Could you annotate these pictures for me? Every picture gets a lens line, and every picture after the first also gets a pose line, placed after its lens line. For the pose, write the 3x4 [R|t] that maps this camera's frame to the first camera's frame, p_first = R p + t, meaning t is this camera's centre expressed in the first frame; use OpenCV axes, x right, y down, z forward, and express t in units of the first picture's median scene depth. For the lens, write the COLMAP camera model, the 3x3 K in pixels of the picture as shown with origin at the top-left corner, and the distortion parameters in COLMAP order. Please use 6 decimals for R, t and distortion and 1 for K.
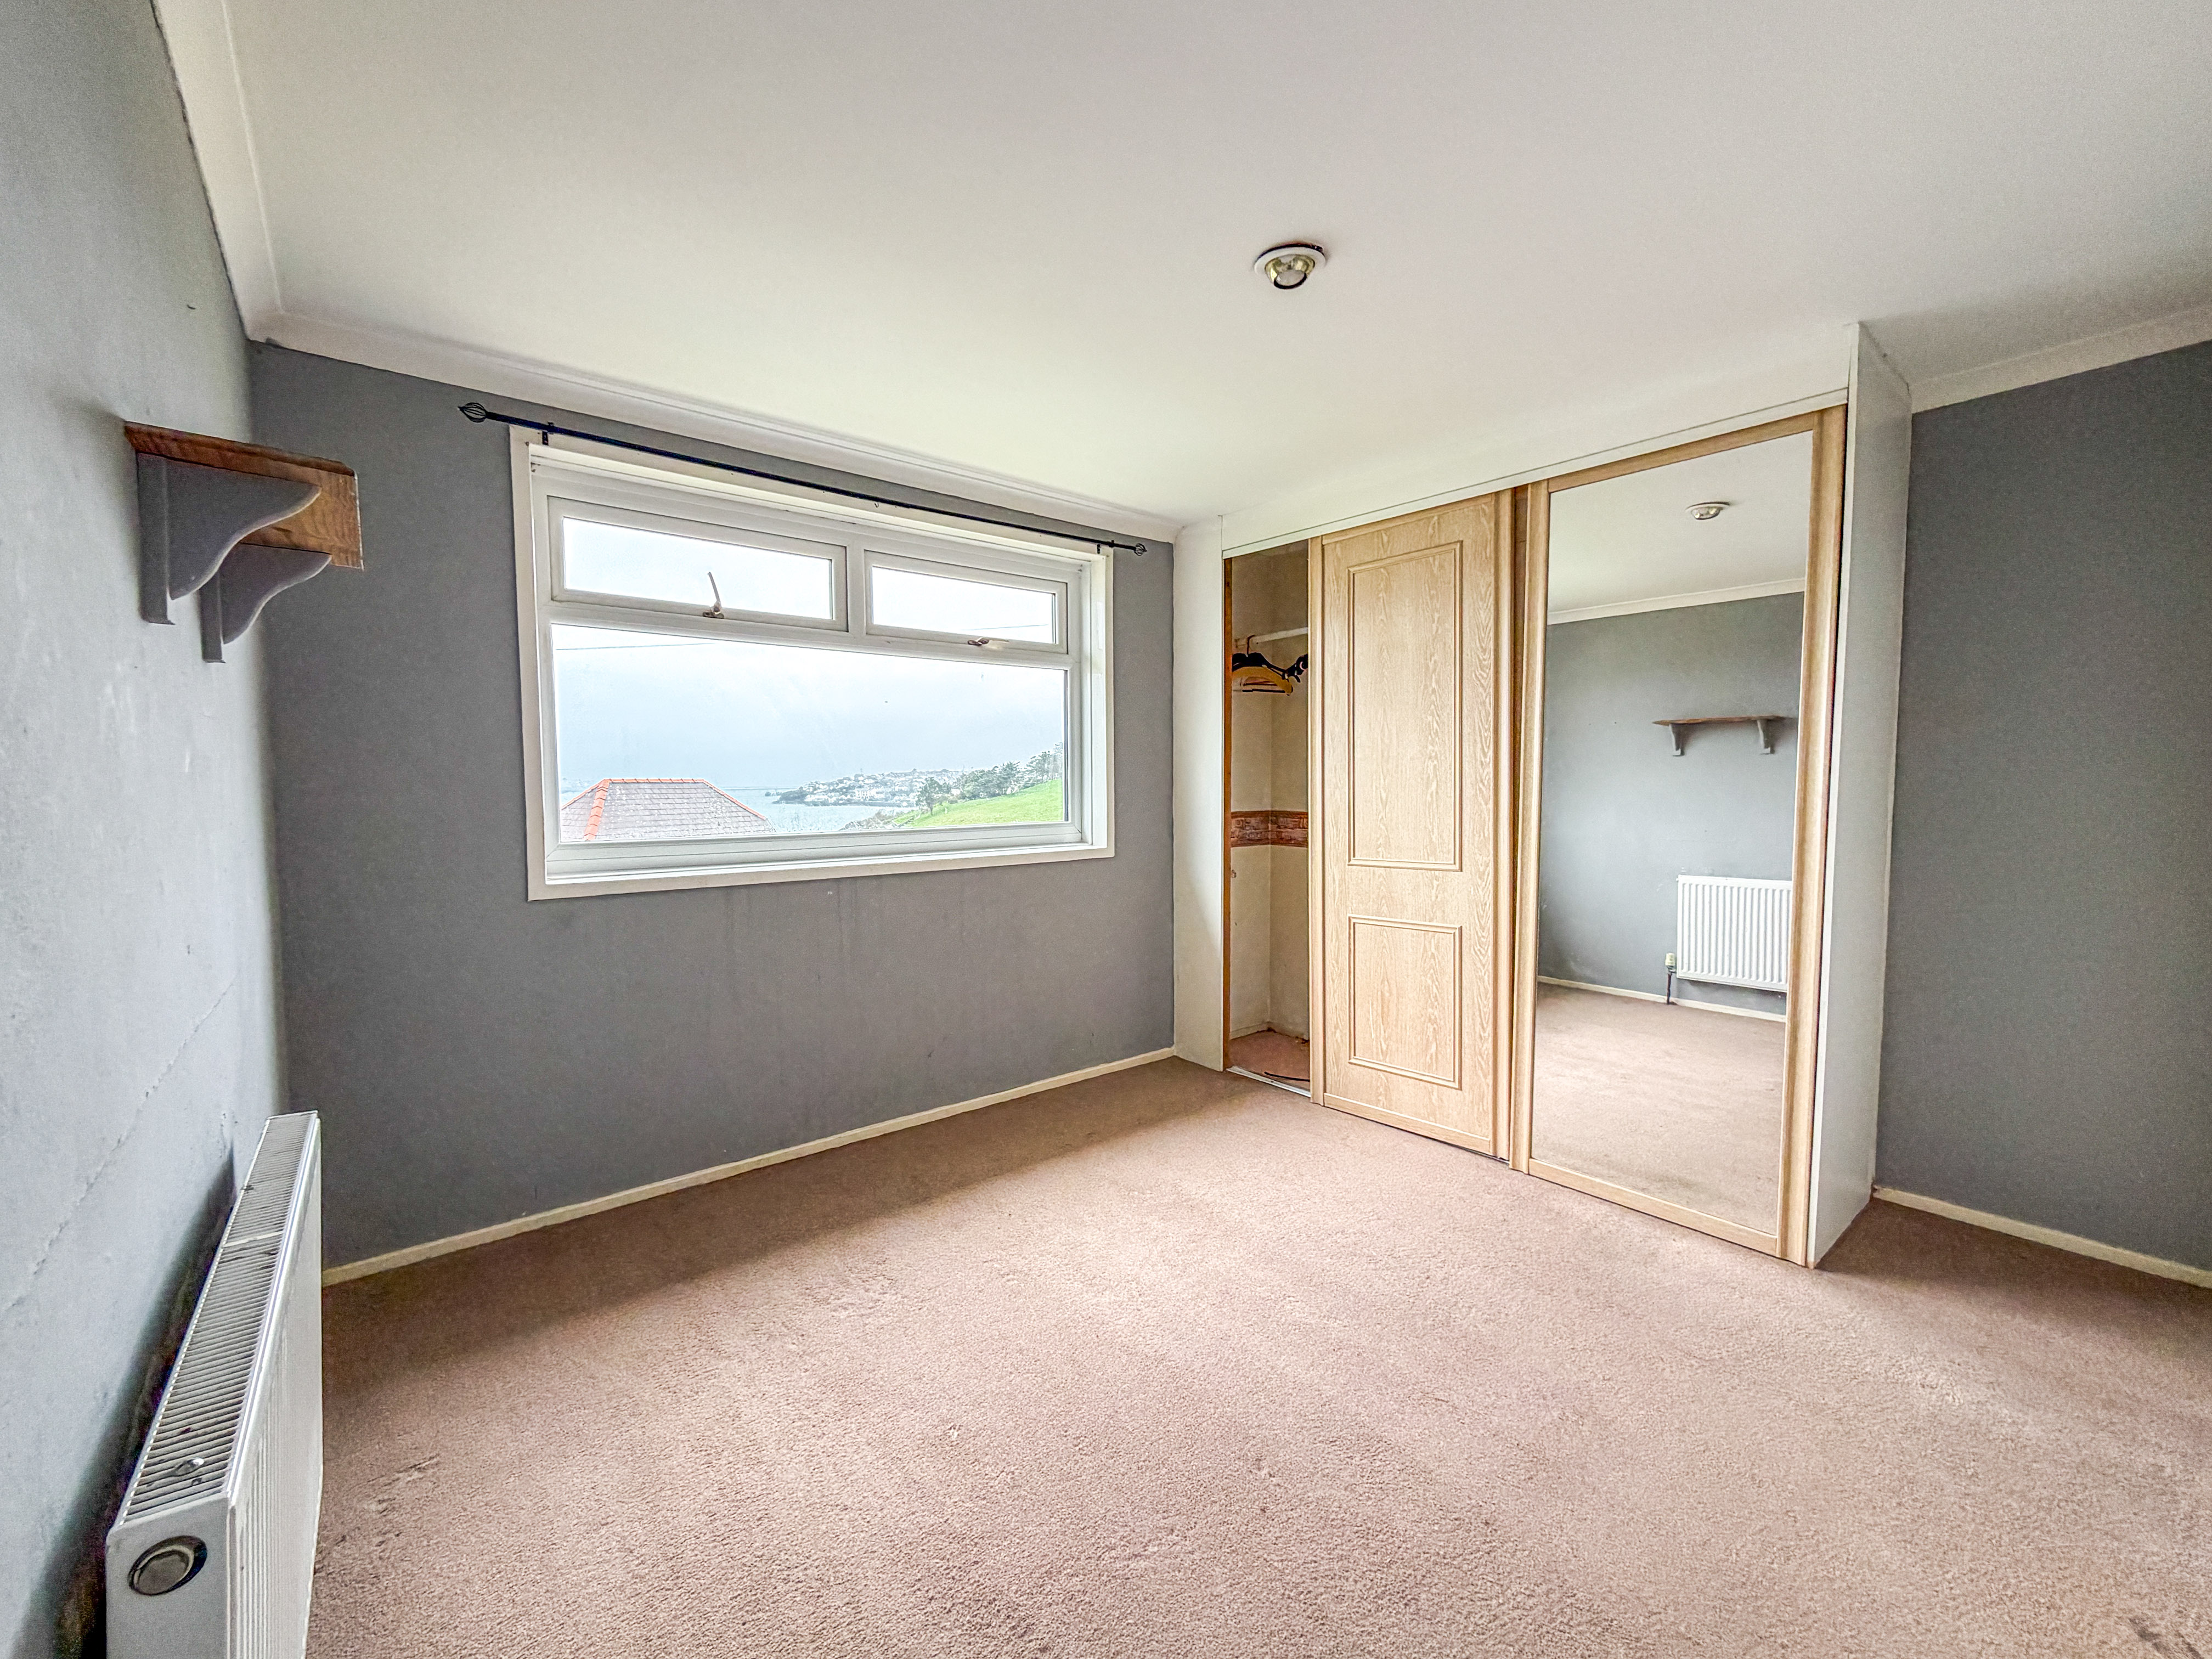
lens RADIAL K [[896.2, 0, 1160.4], [0, 896.2, 828.8], [0, 0, 1]] dist [-0.004075, 0.001903]
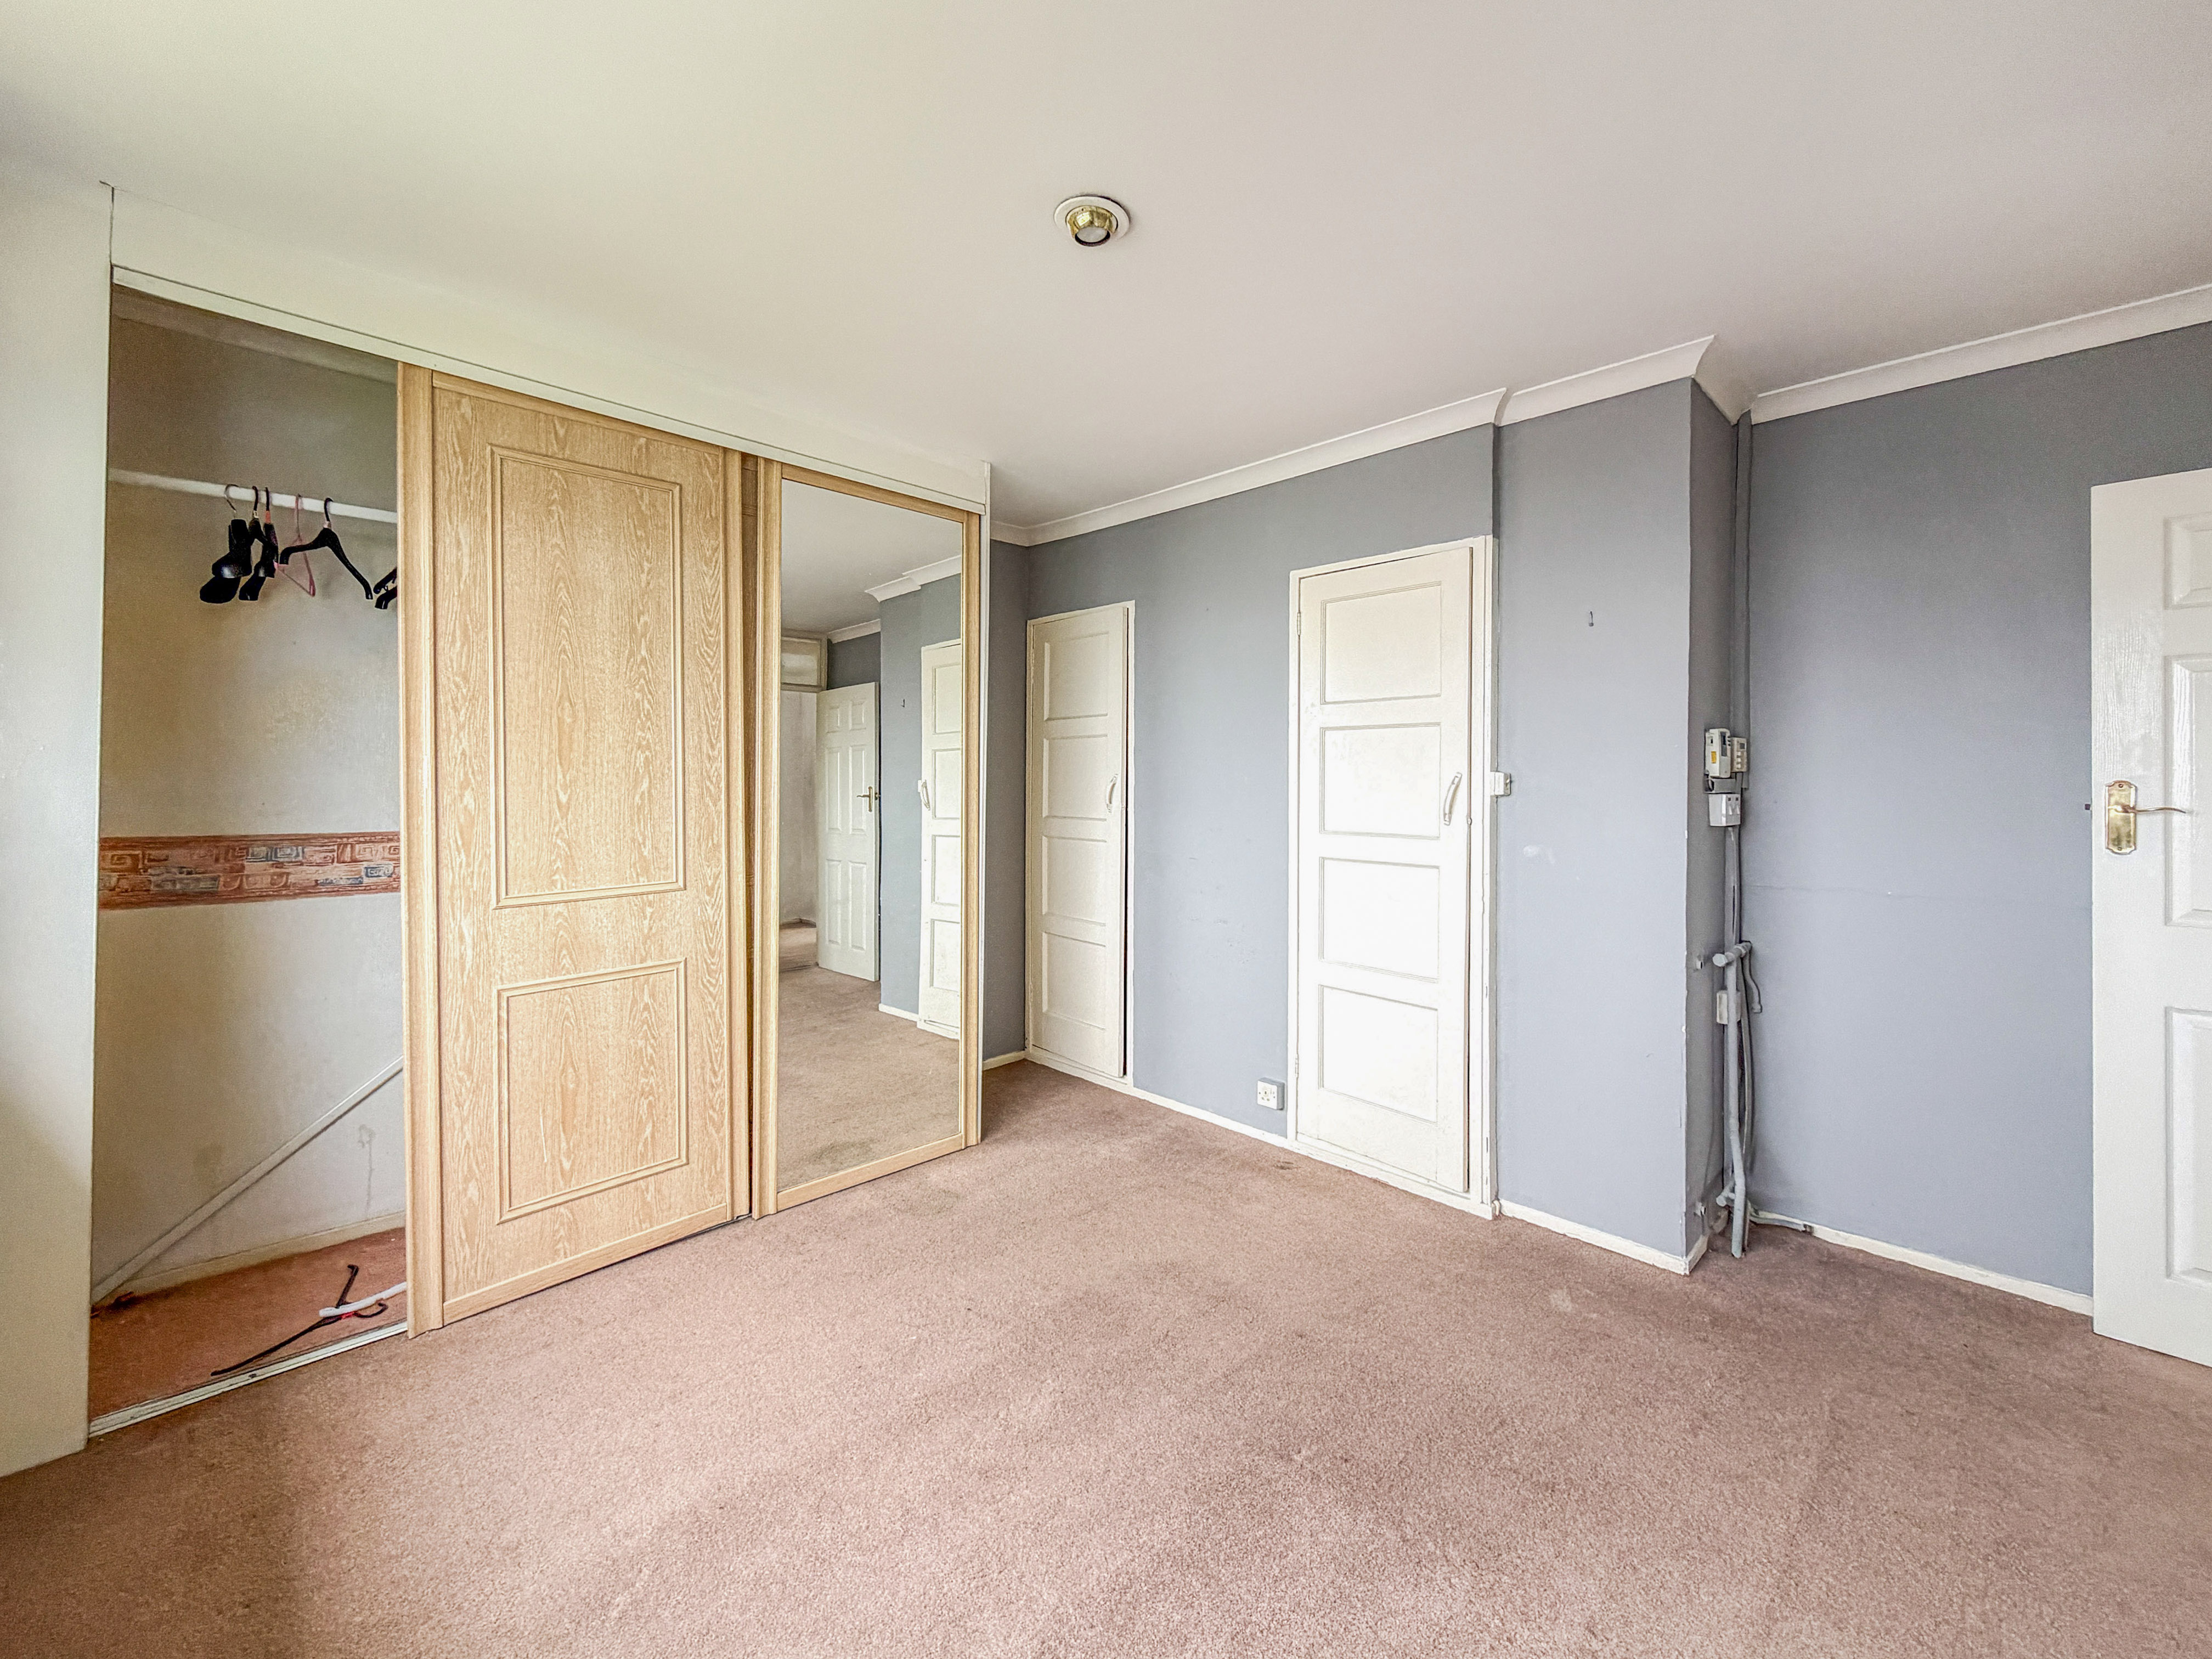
lens RADIAL K [[896.2, 0, 1088.9], [0, 896.2, 773.3], [0, 0, 1]] dist [-0.004075, 0.001903]
pose [[-0.032804, 0.010041, 0.999411, -0.472149], [0.046516, 0.998881, -0.008509, -0.032582], [-0.998379, 0.046209, -0.033235, 0.643746]]
